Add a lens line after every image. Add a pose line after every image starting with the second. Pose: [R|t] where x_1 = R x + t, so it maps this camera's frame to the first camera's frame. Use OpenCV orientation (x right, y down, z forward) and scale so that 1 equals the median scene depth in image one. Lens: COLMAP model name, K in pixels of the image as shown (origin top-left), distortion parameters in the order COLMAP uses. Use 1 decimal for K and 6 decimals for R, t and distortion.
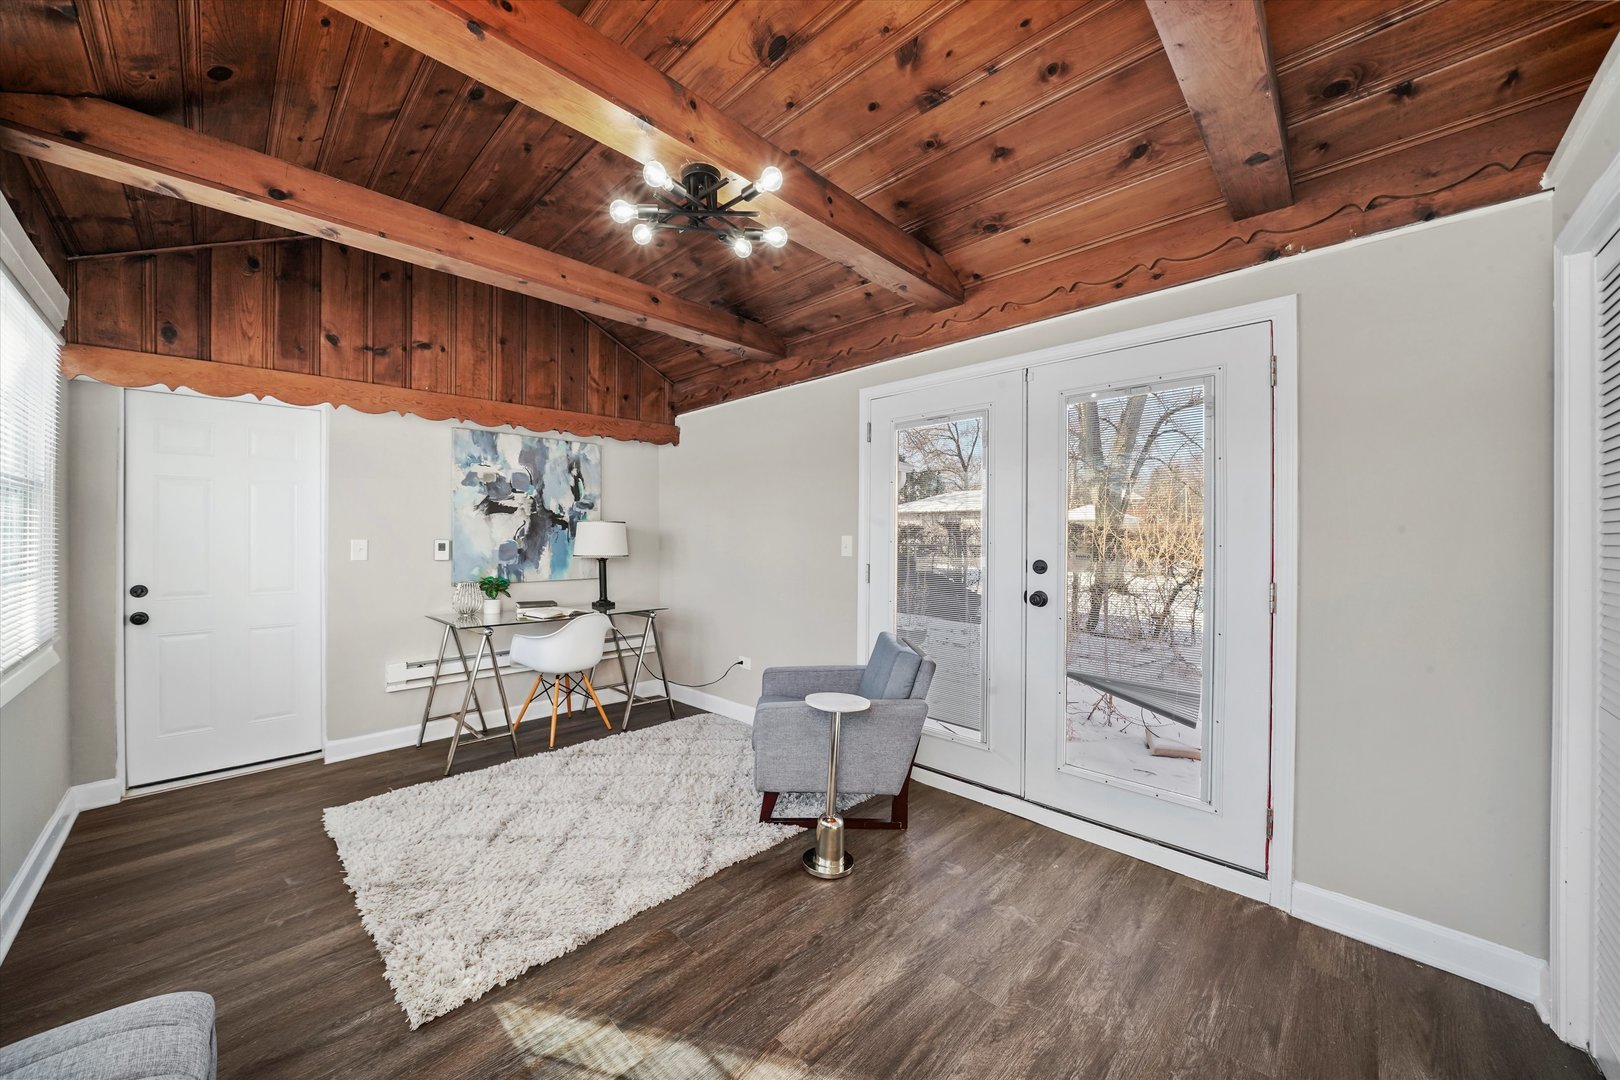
lens RADIAL K [[590.5, 0, 793.6], [0, 590.5, 539.7], [0, 0, 1]] dist [0.000751, 0.000314]
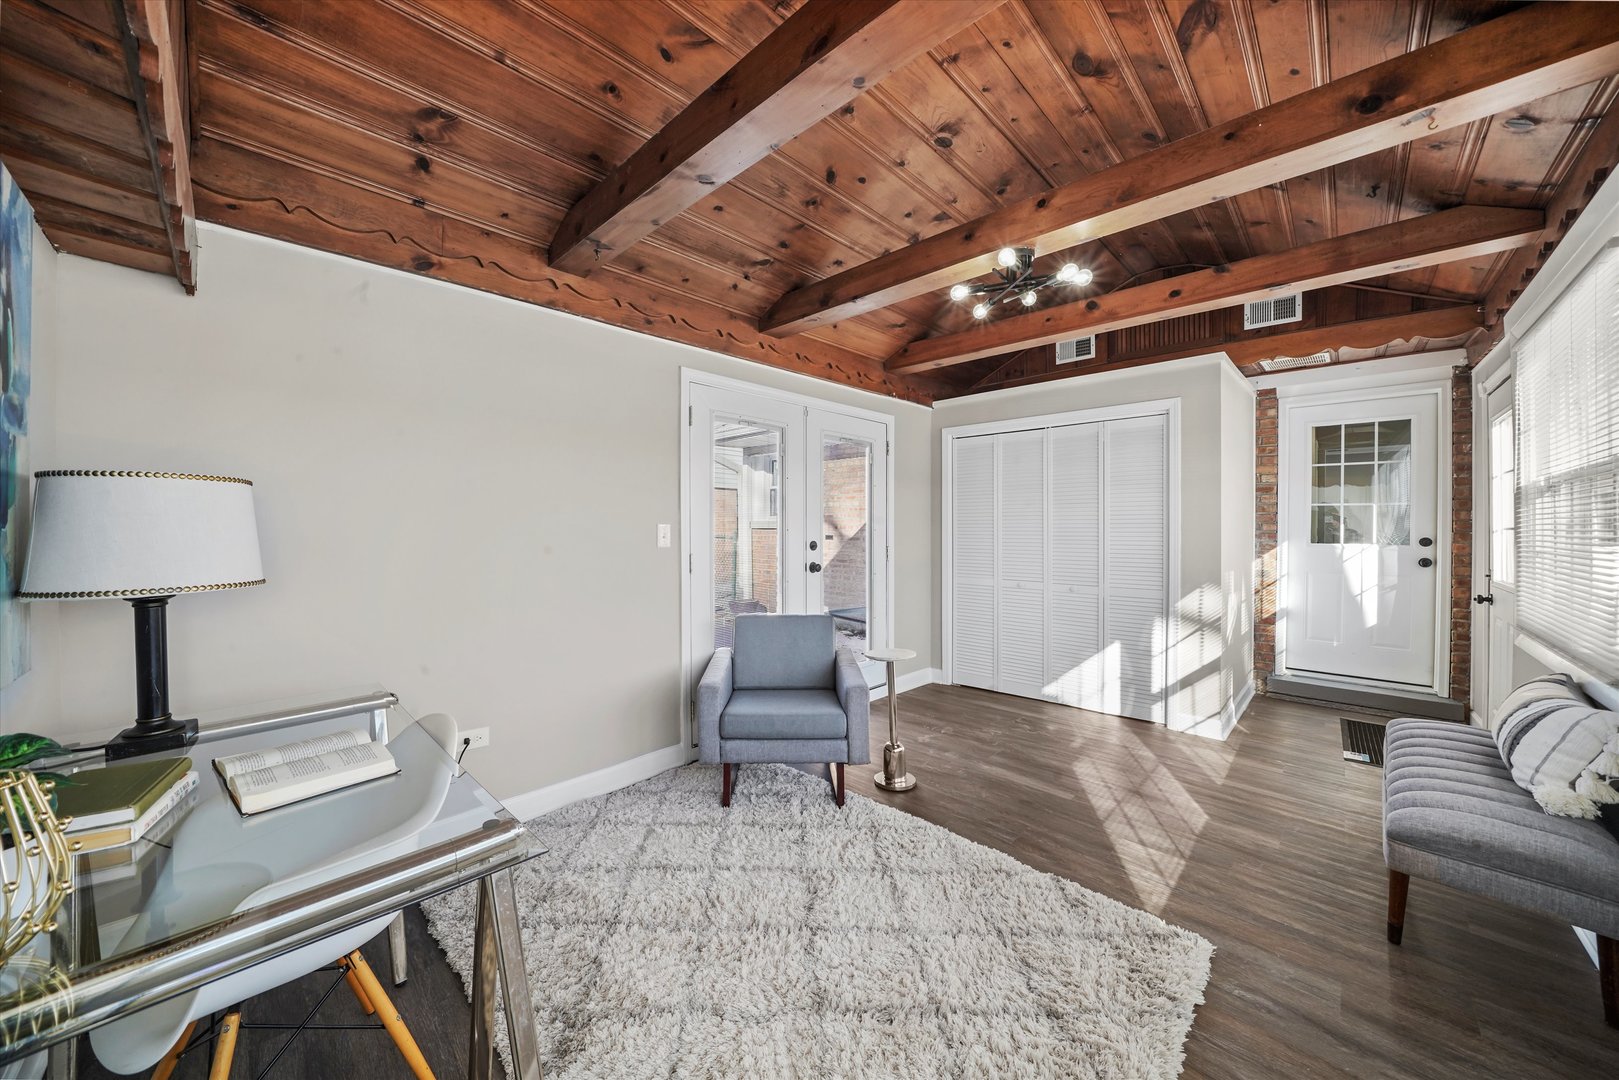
lens RADIAL K [[567.2, 0, 798.5], [0, 567.2, 532.7], [0, 0, 1]] dist [0.000218, -0.000004]
pose [[0.014080, -0.014235, 0.999800, -0.956727], [0.005015, 0.999887, 0.014165, -0.005912], [-0.999888, 0.004814, 0.014150, 0.983149]]
